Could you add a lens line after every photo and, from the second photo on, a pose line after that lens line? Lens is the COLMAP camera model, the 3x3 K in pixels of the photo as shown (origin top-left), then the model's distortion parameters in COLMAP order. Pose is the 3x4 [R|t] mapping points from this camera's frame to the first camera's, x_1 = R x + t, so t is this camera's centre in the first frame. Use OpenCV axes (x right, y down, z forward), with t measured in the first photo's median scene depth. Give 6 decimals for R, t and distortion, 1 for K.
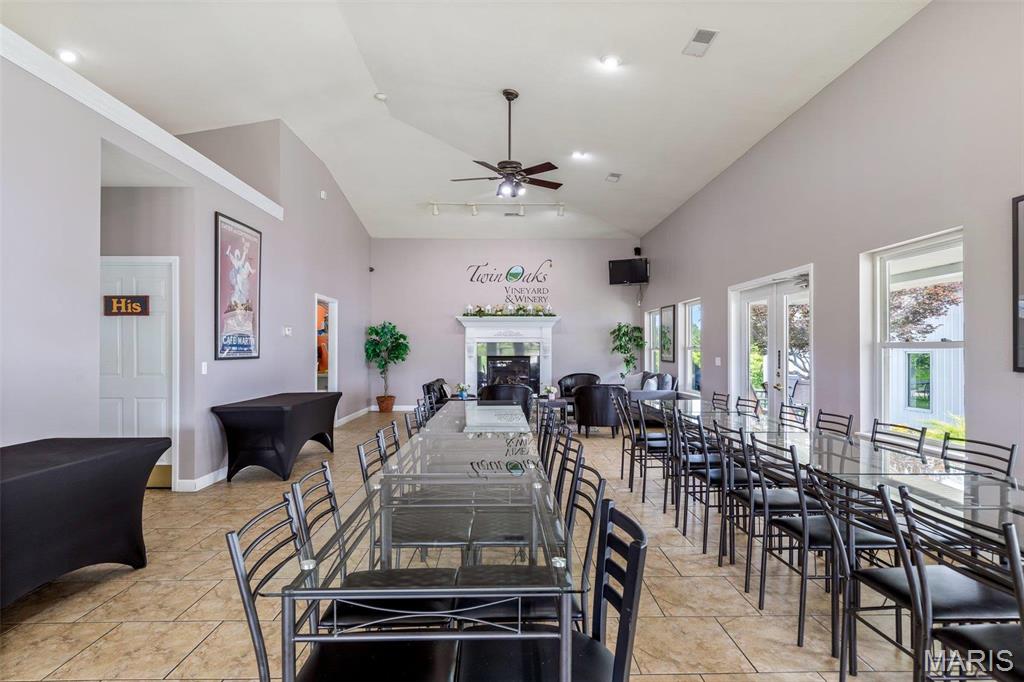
lens RADIAL K [[587.1, 0, 512.0], [0, 587.1, 341.0], [0, 0, 1]] dist [-0.000383, -0.000084]
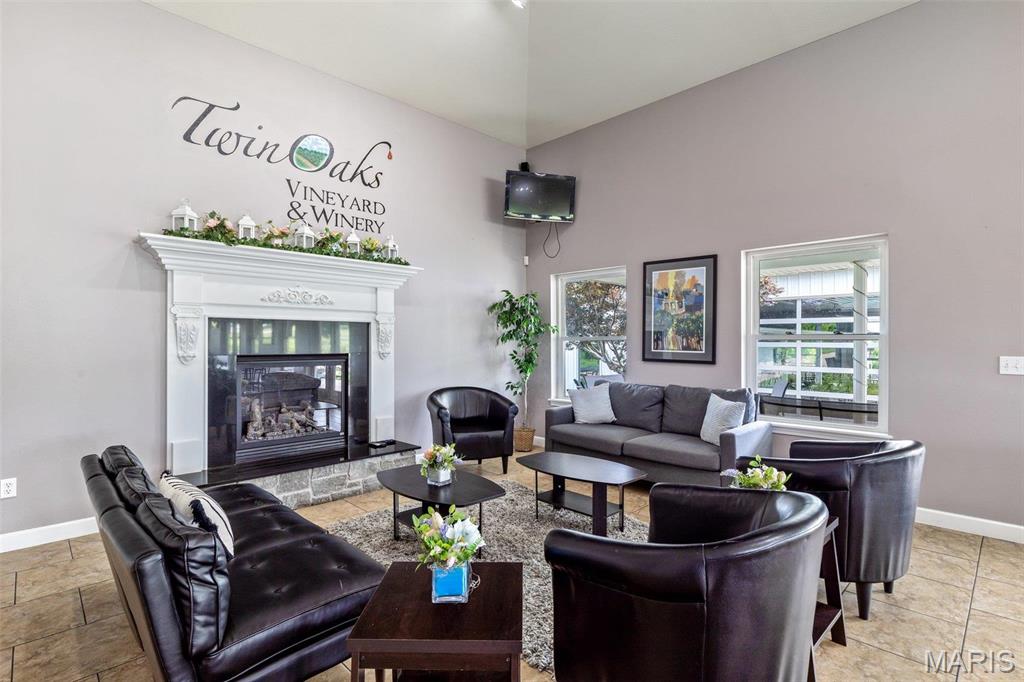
lens RADIAL K [[499.0, 0, 512.0], [0, 499.0, 341.0], [0, 0, 1]] dist [0.001460, -0.000069]
pose [[0.724843, 0.007491, 0.688873, -0.134728], [-0.015328, 0.999869, 0.005255, 0.013433], [-0.688743, -0.014368, 0.724863, 0.654595]]
